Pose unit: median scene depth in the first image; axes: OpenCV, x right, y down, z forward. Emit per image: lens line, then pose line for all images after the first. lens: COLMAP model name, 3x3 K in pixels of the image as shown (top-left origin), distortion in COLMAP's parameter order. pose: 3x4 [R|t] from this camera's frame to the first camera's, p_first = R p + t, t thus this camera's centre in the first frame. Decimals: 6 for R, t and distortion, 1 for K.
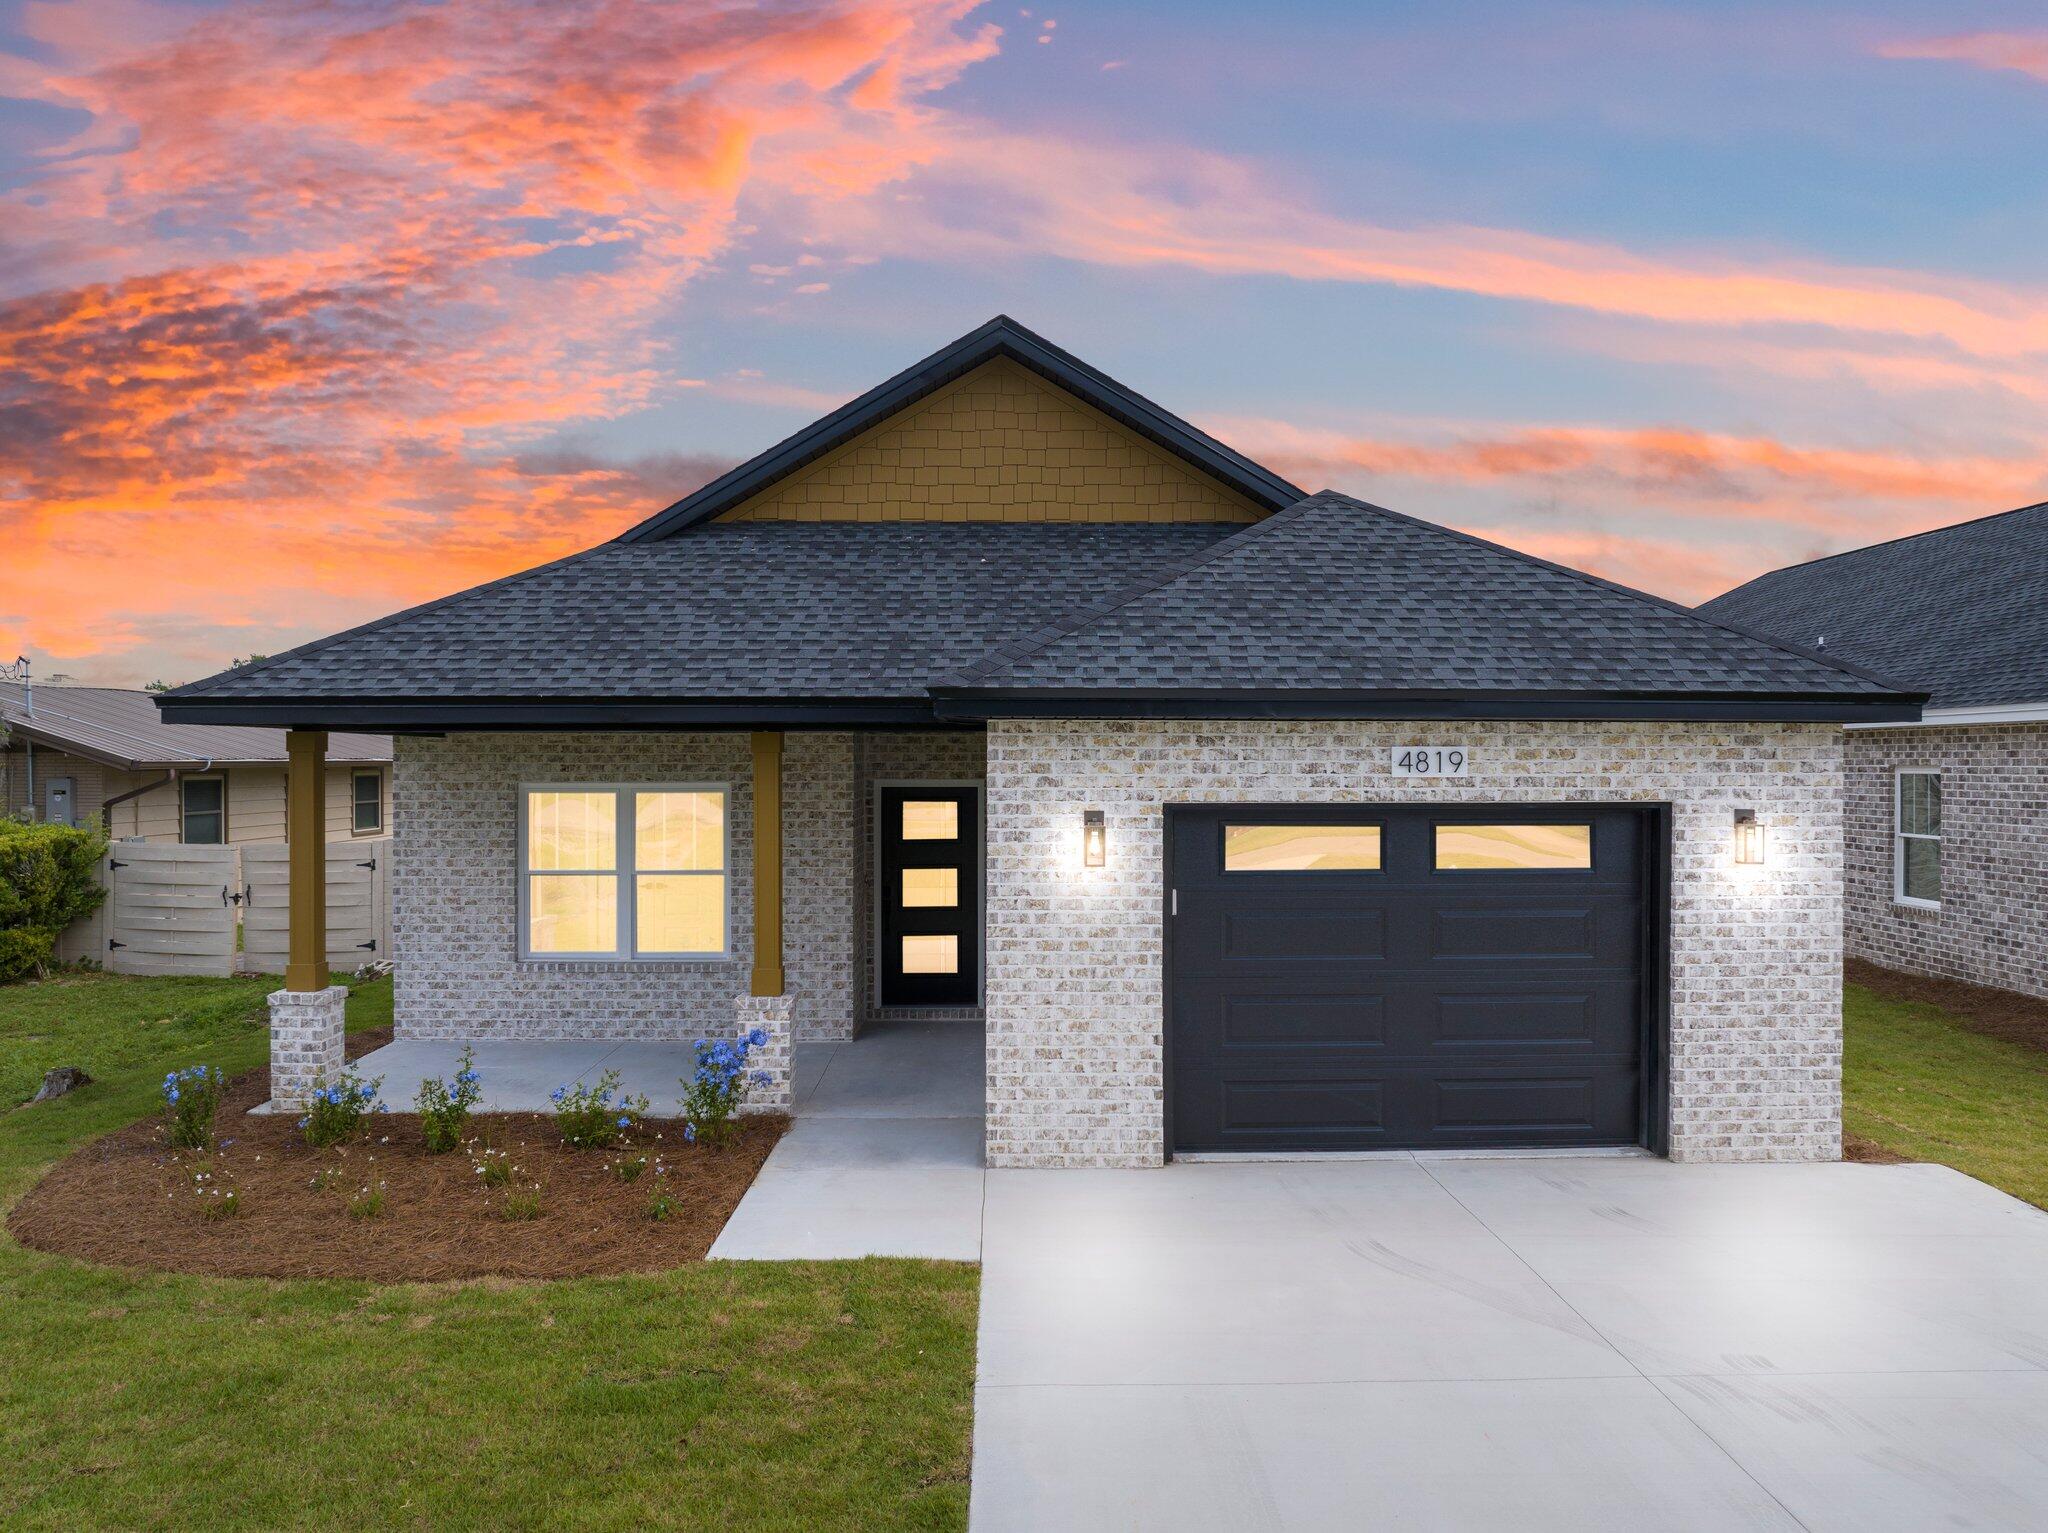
lens RADIAL K [[1447.2, 0, 1031.6], [0, 1447.2, 765.5], [0, 0, 1]] dist [-0.035186, -0.004099]
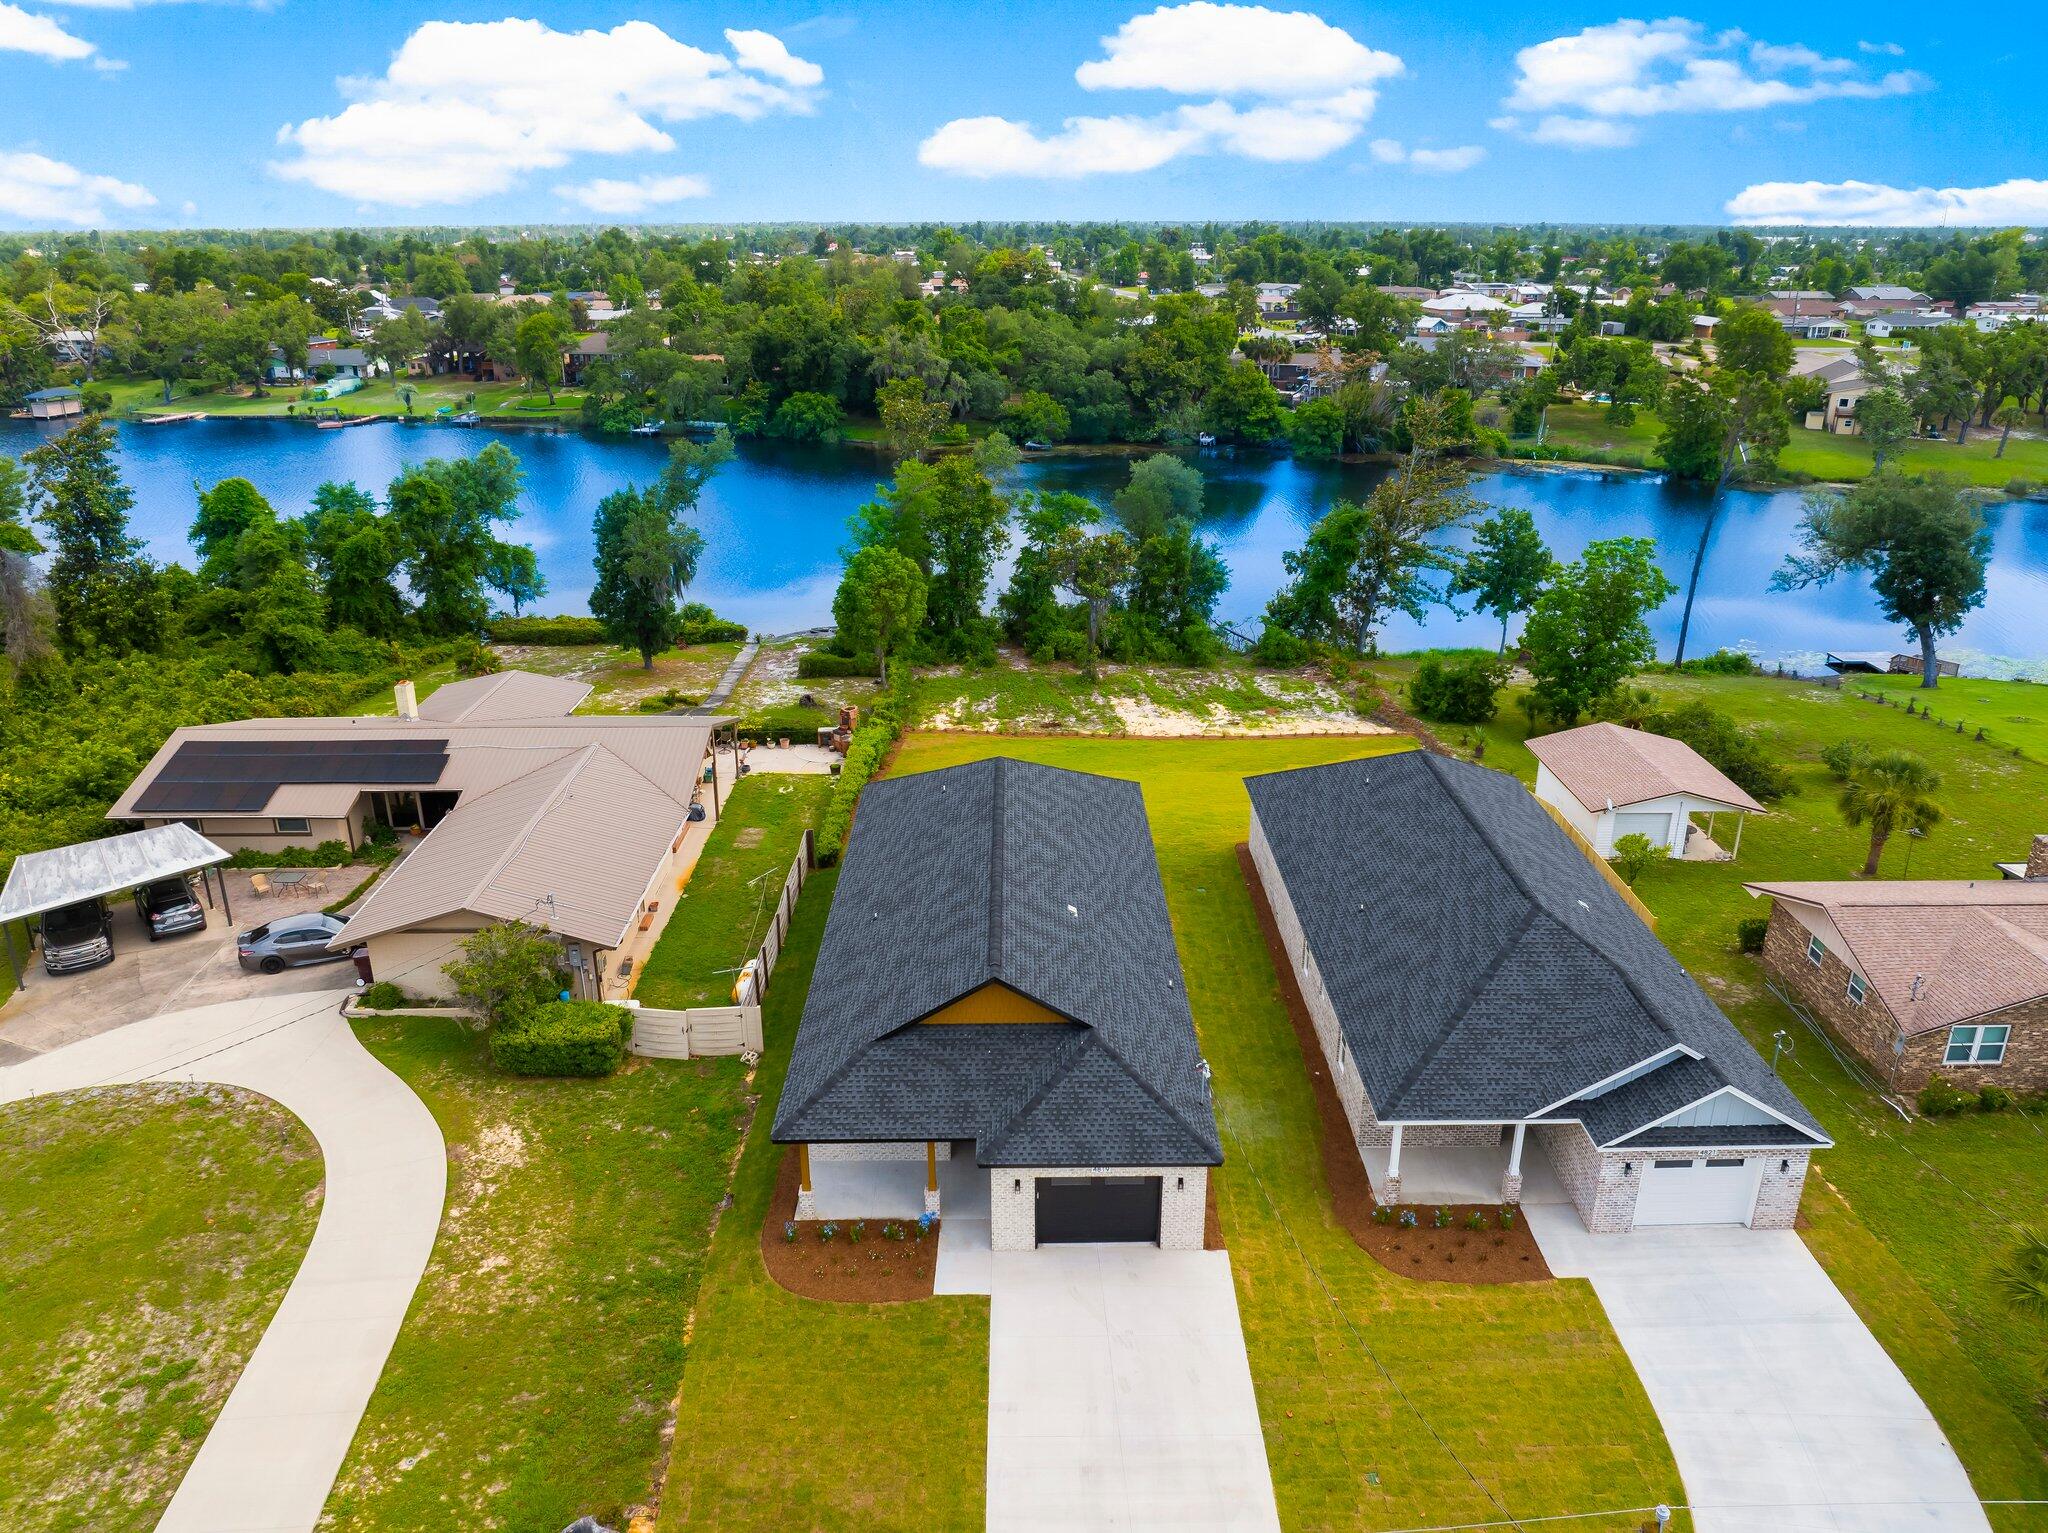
lens RADIAL K [[1435.2, 0, 1034.8], [0, 1435.2, 762.3], [0, 0, 1]] dist [-0.035784, -0.002106]
pose [[0.999962, 0.000387, -0.008679, 0.110984], [0.002663, 0.937280, 0.348566, -2.167541], [0.008269, -0.348576, 0.937244, -2.068865]]
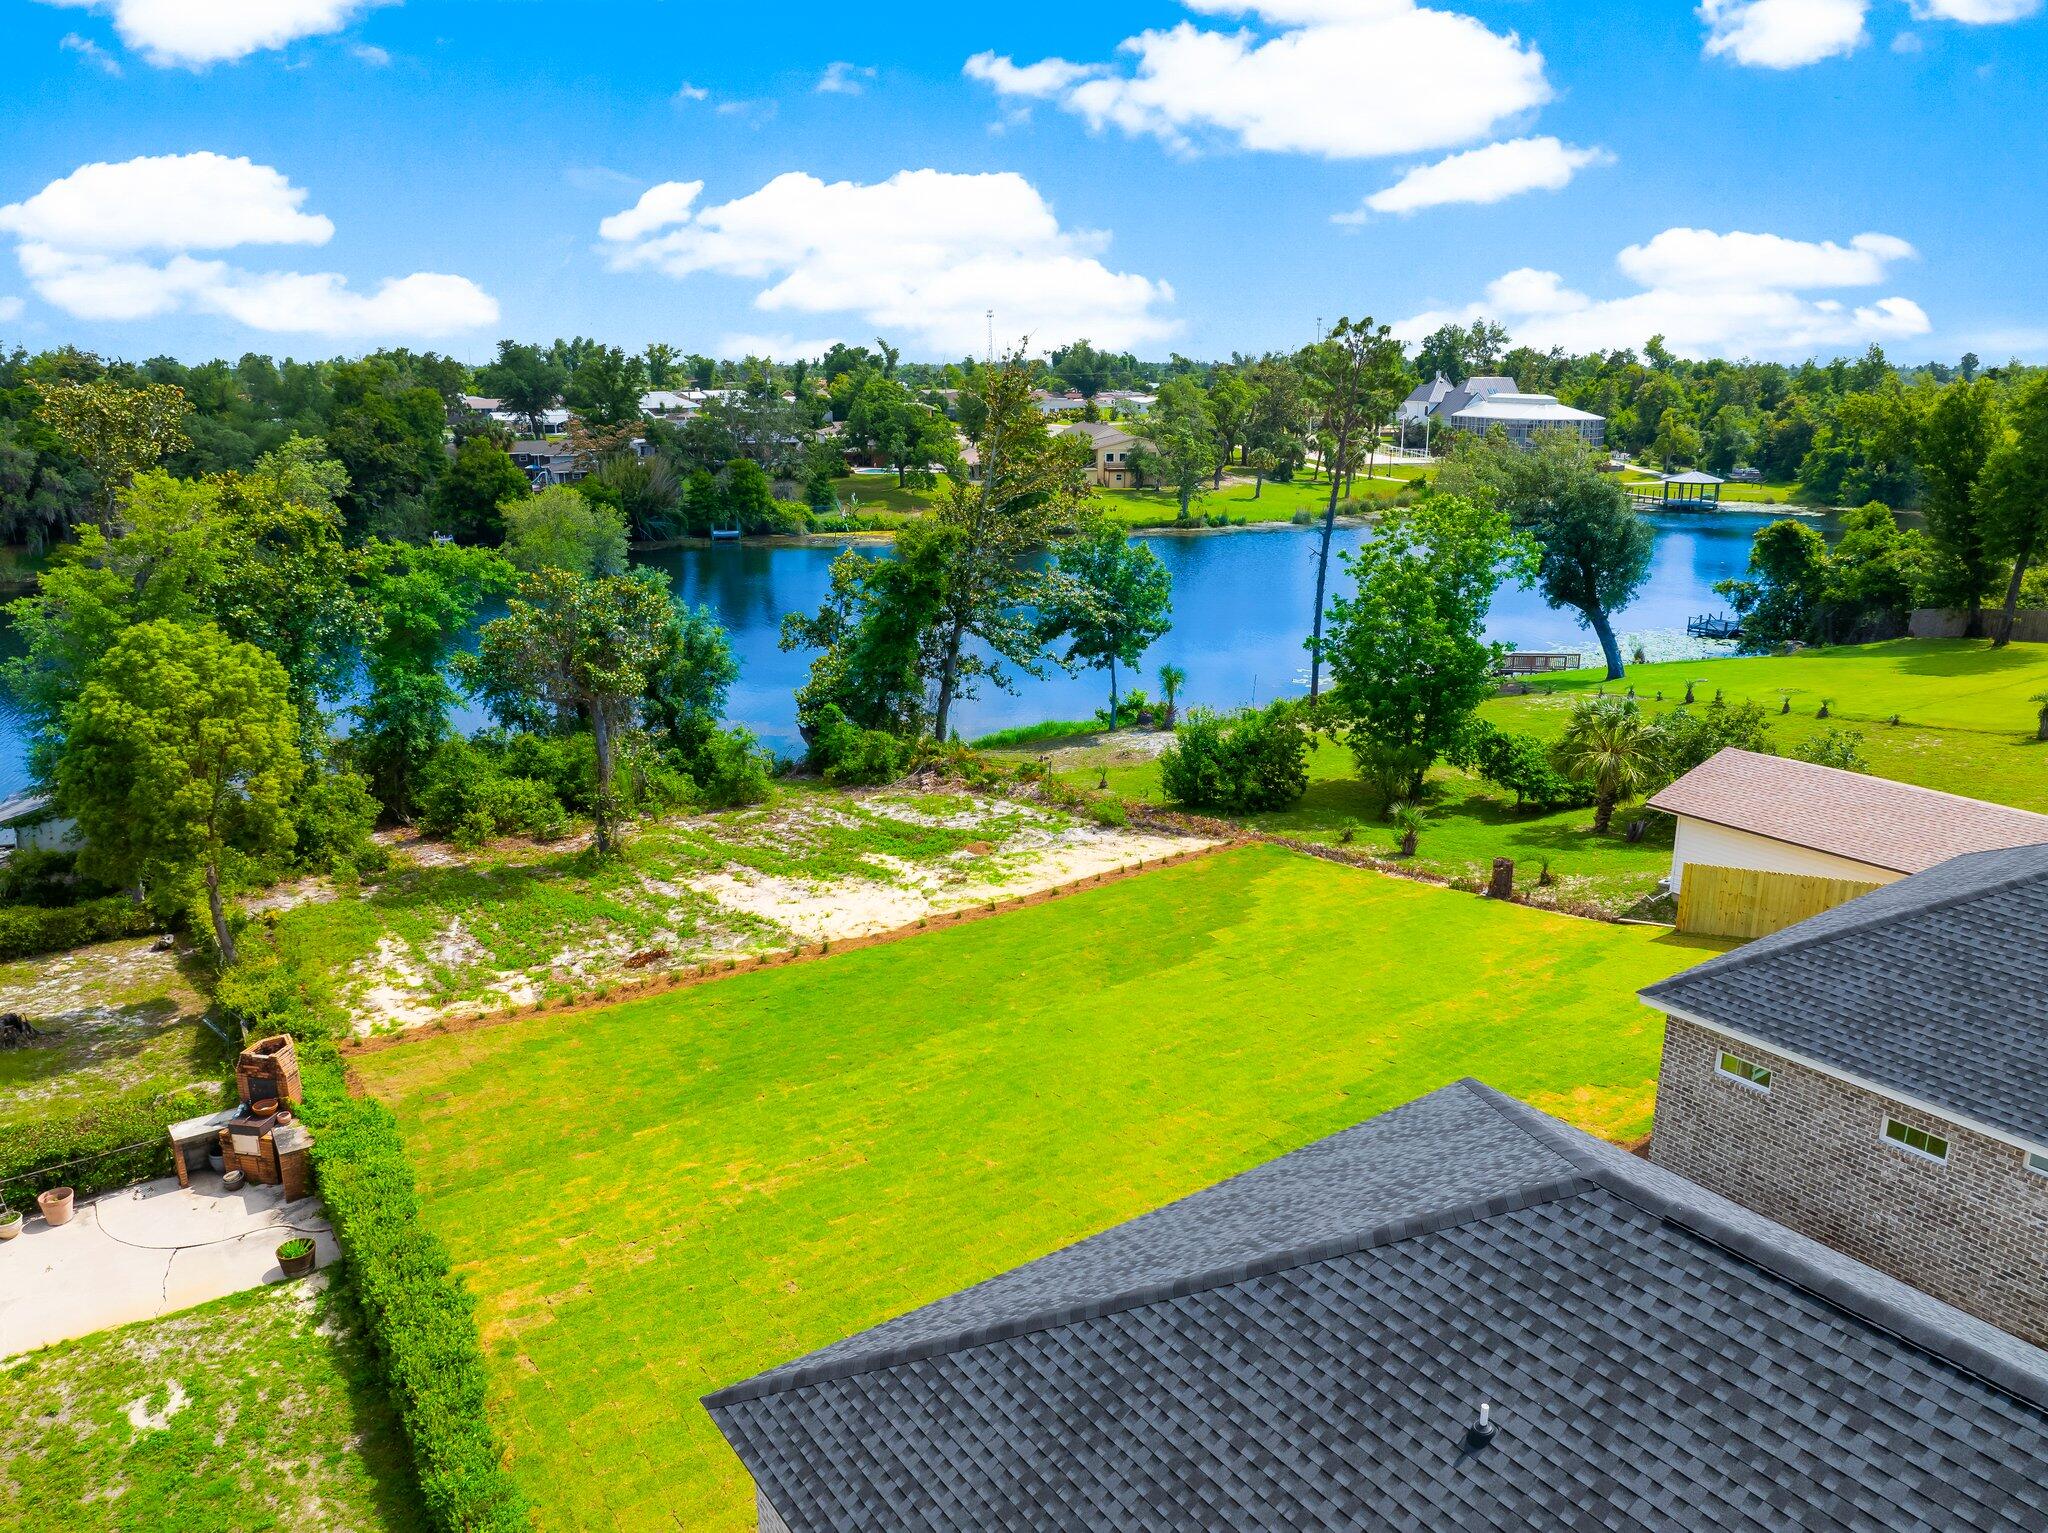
lens RADIAL K [[1435.2, 0, 1034.8], [0, 1435.2, 762.3], [0, 0, 1]] dist [-0.035784, -0.002106]
pose [[0.831143, -0.148437, 0.535880, -1.002352], [0.004338, 0.965413, 0.260688, -0.996639], [-0.556042, -0.214344, 0.803041, 2.204960]]
